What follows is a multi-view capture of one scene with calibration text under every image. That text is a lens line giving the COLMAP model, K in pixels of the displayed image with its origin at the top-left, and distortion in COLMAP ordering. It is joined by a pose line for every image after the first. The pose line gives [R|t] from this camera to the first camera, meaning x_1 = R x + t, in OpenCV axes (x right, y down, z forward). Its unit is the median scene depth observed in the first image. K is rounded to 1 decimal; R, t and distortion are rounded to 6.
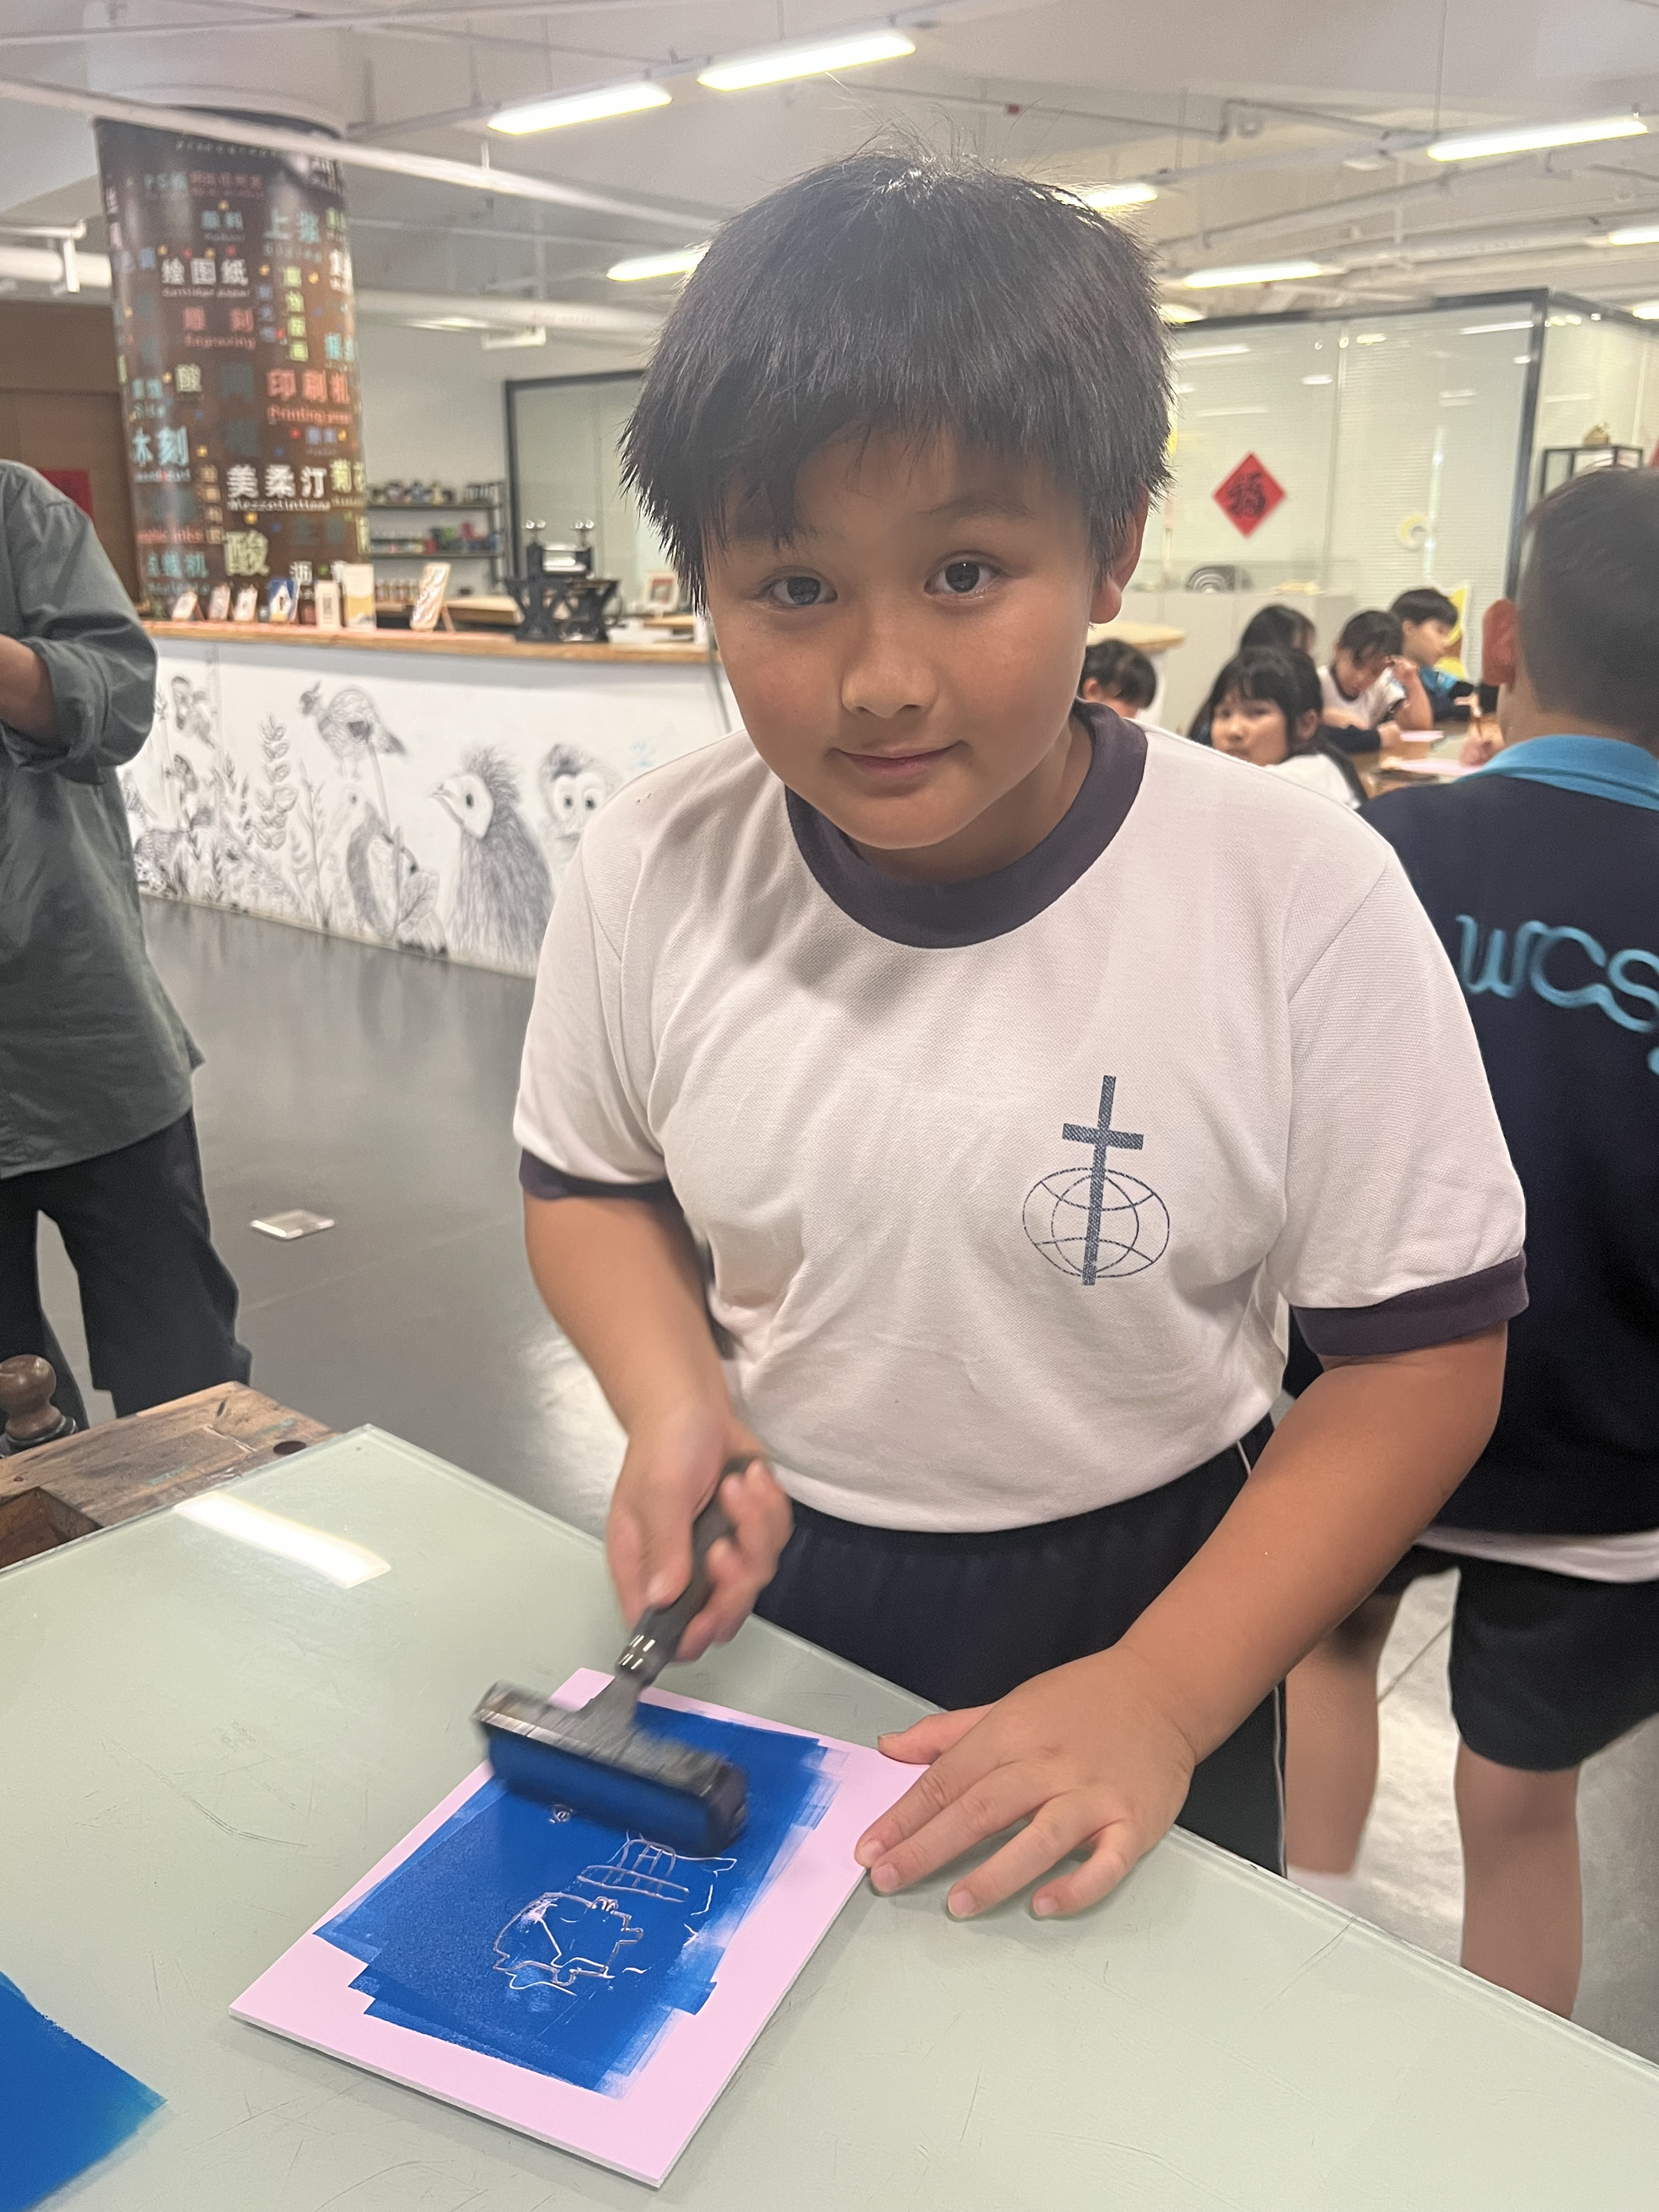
lens RADIAL K [[1883.6, 0, 823.6], [0, 1883.6, 1094.8], [0, 0, 1]] dist [0.012583, 0.001296]
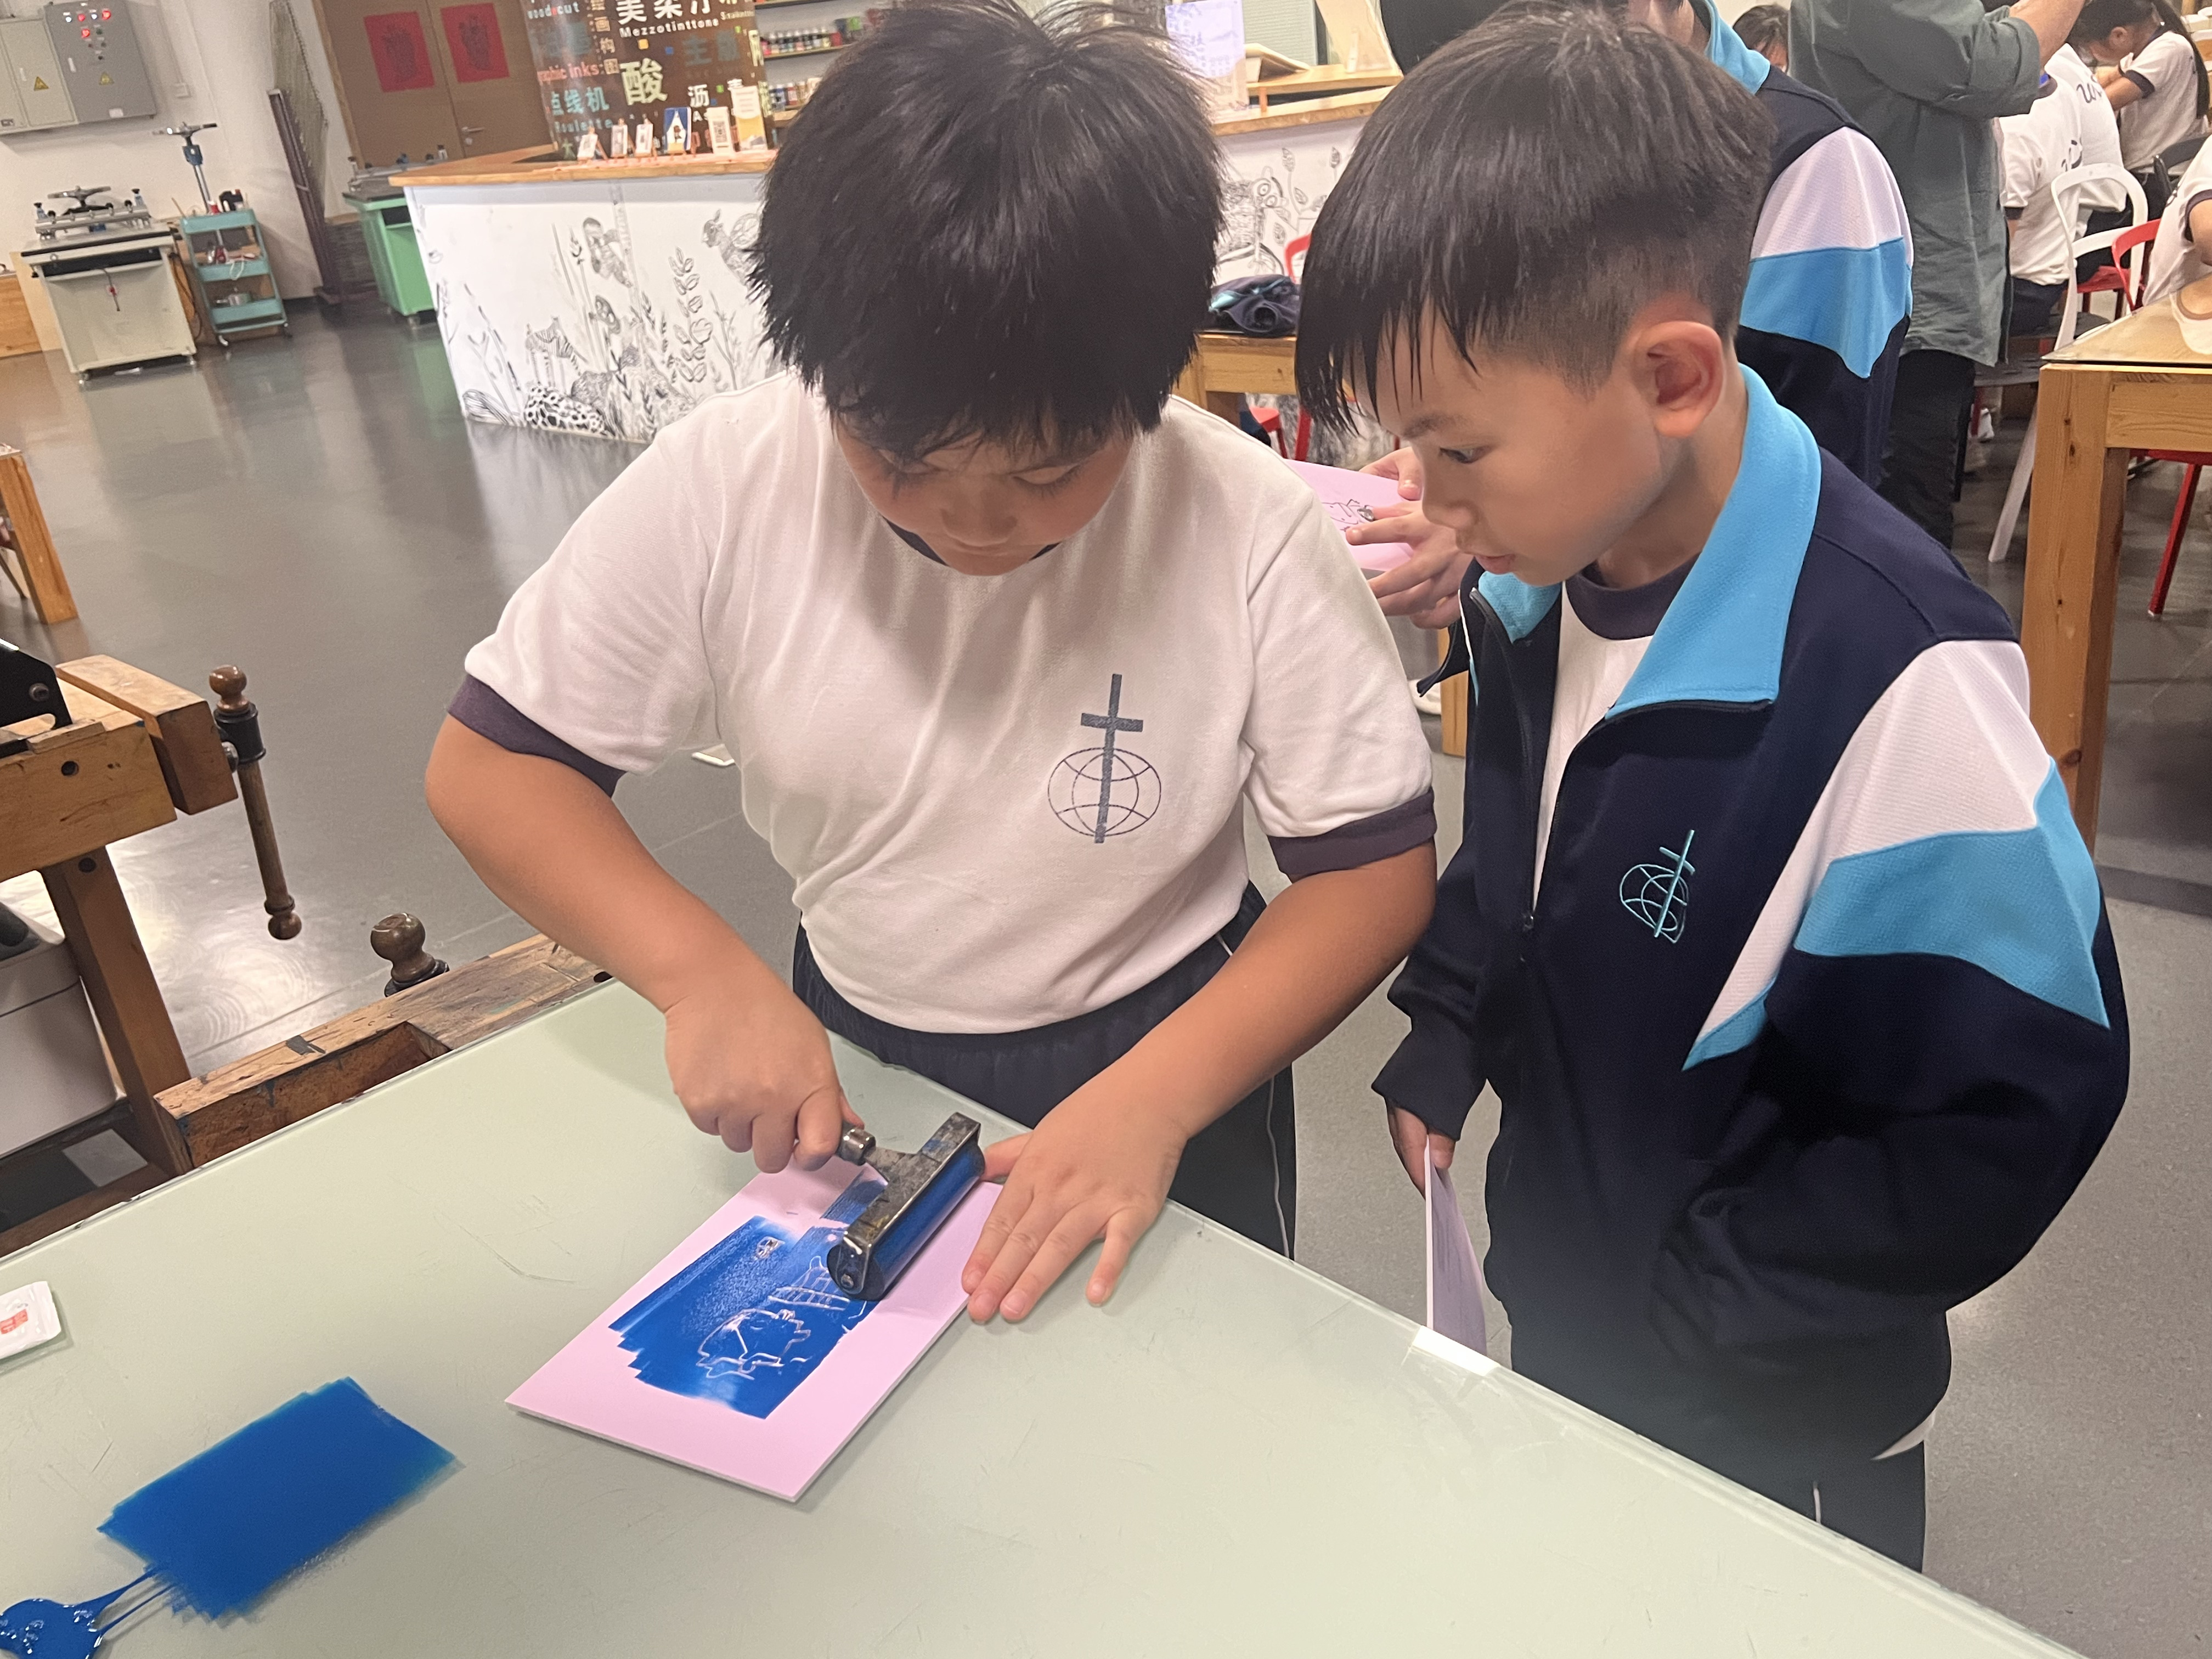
lens RADIAL K [[1883.6, 0, 1119.8], [0, 1883.6, 820.5], [0, 0, 1]] dist [0.012583, 0.001296]
pose [[0.991129, -0.076066, -0.108984, 0.025705], [0.089910, 0.987647, 0.128332, -0.004988], [0.097876, -0.136993, 0.985725, -0.019515]]
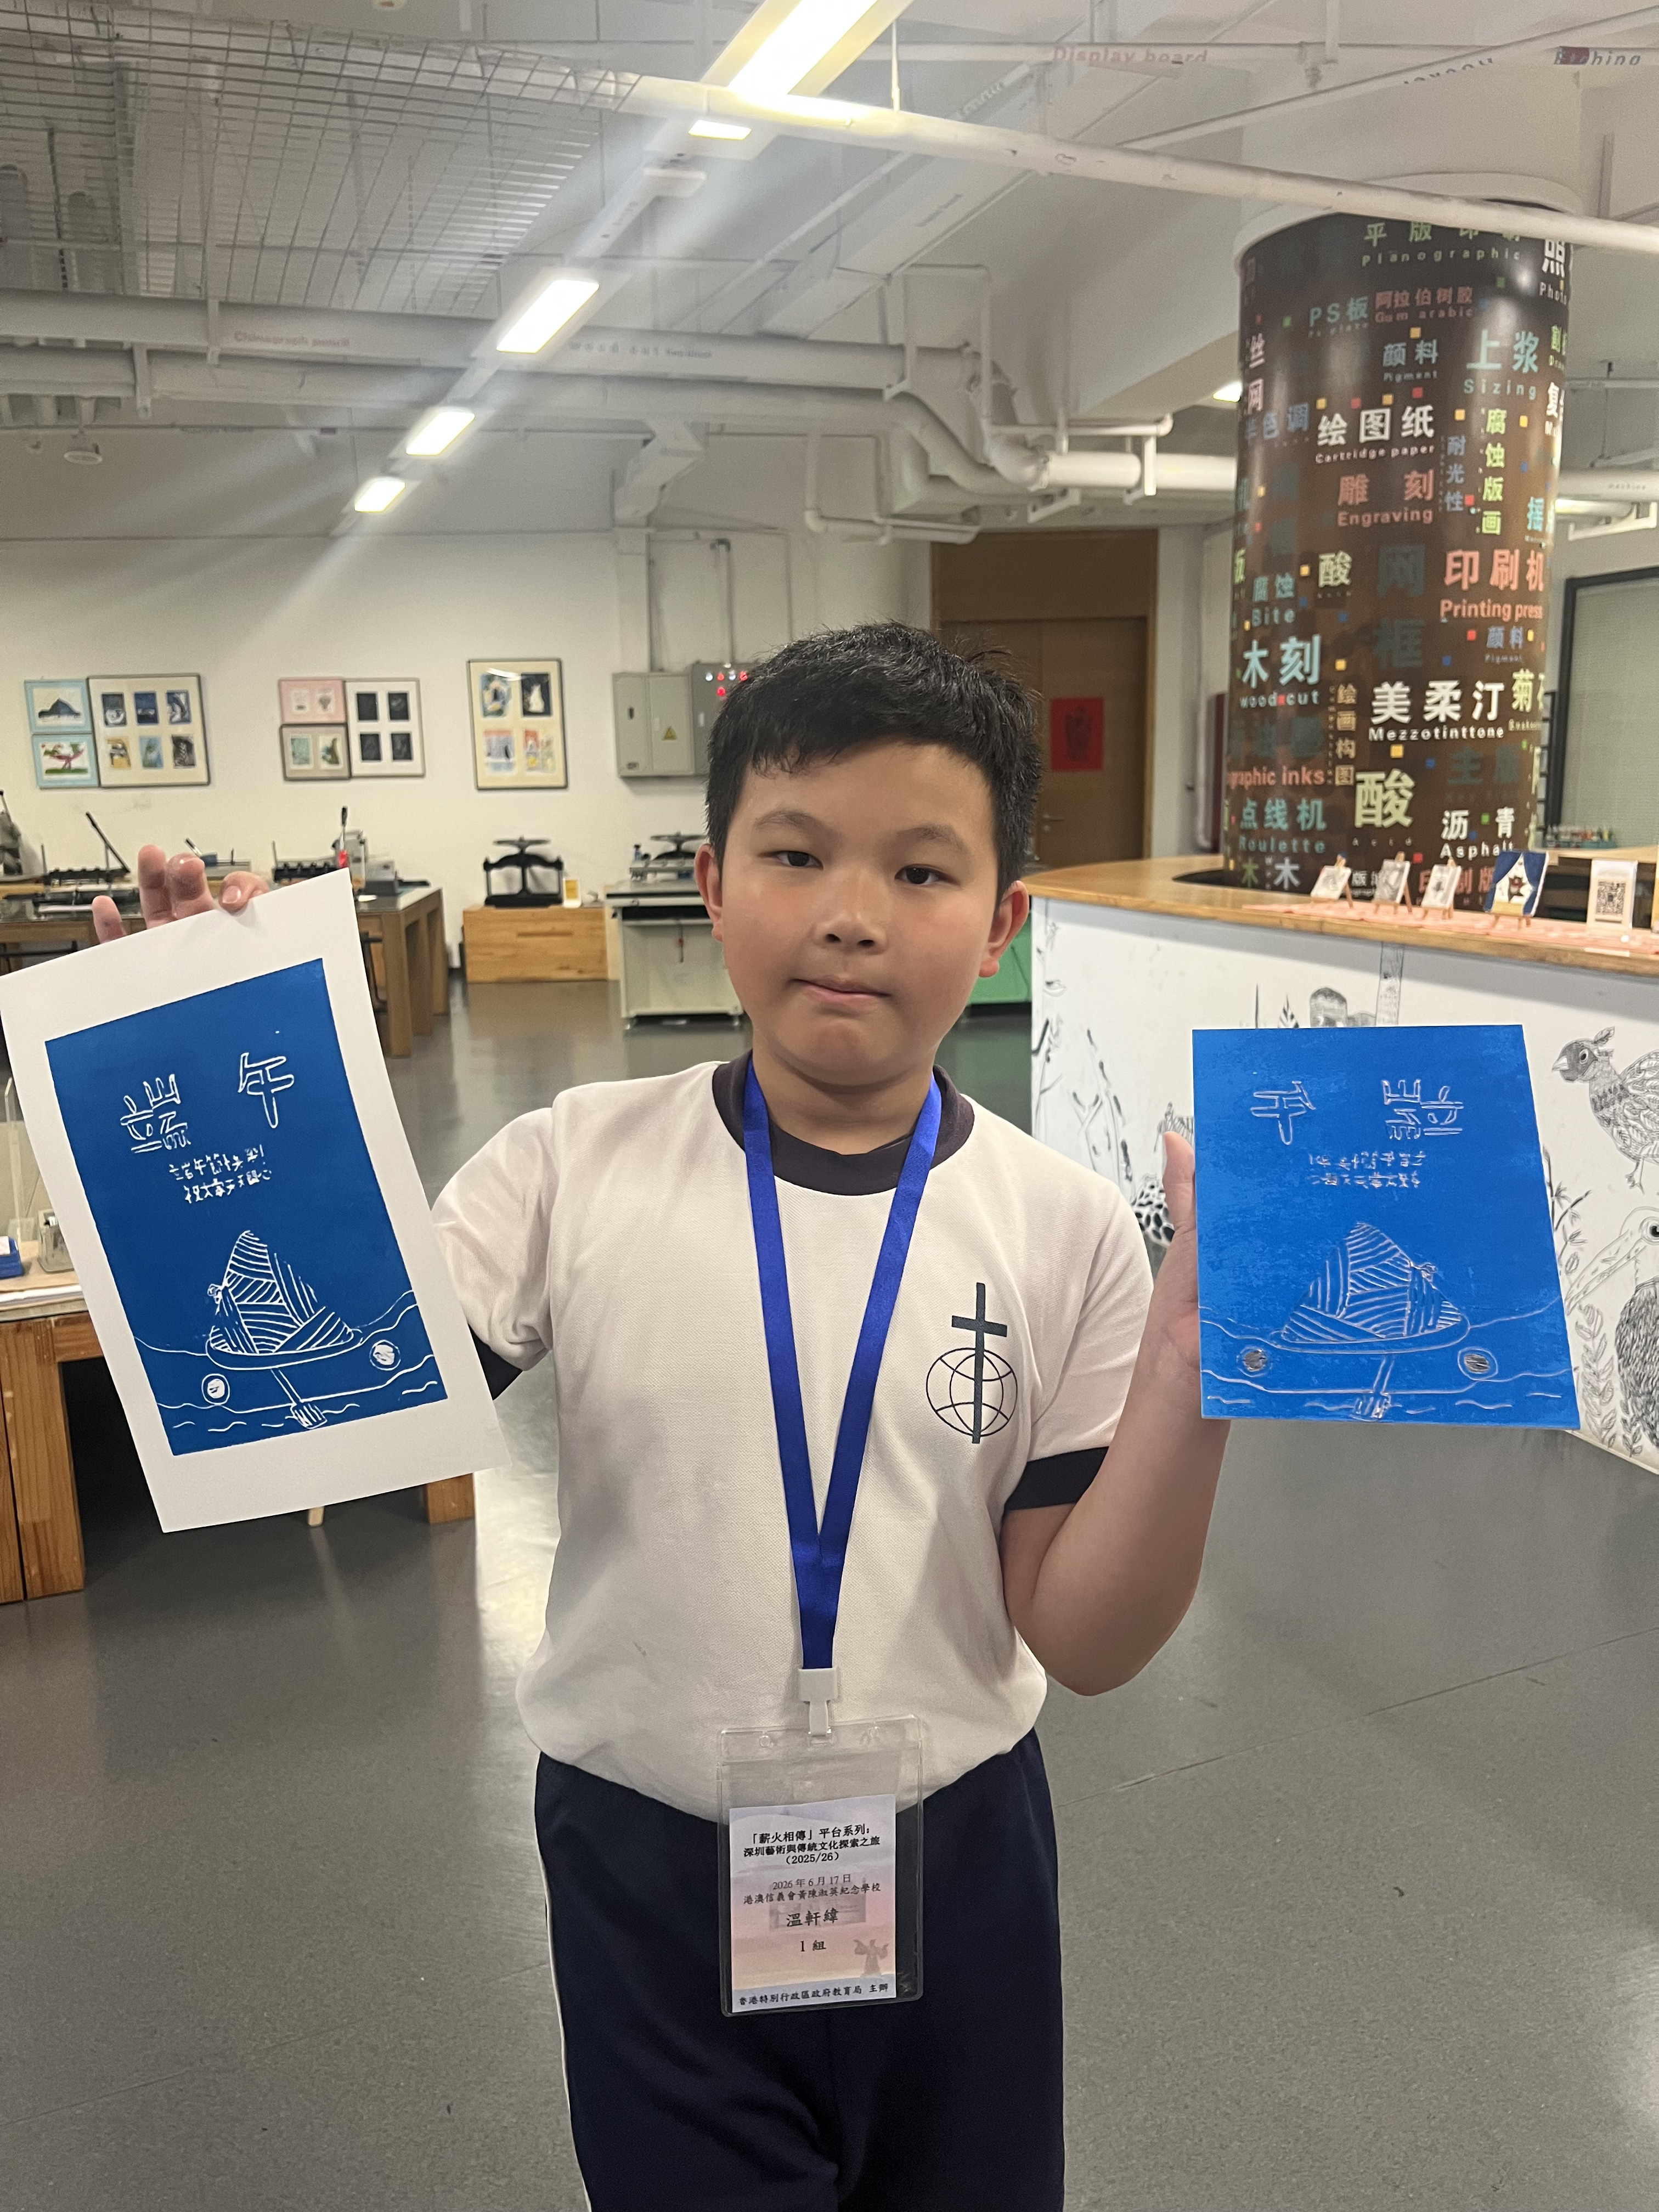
lens RADIAL K [[1679.8, 0, 827.8], [0, 1679.8, 1119.8], [0, 0, 1]] dist [0.019362, -0.041237]
pose [[0.888753, 0.078657, -0.451586, -0.198568], [-0.110039, 0.992970, -0.043609, -0.114300], [0.444982, 0.088449, 0.891161, 0.343206]]
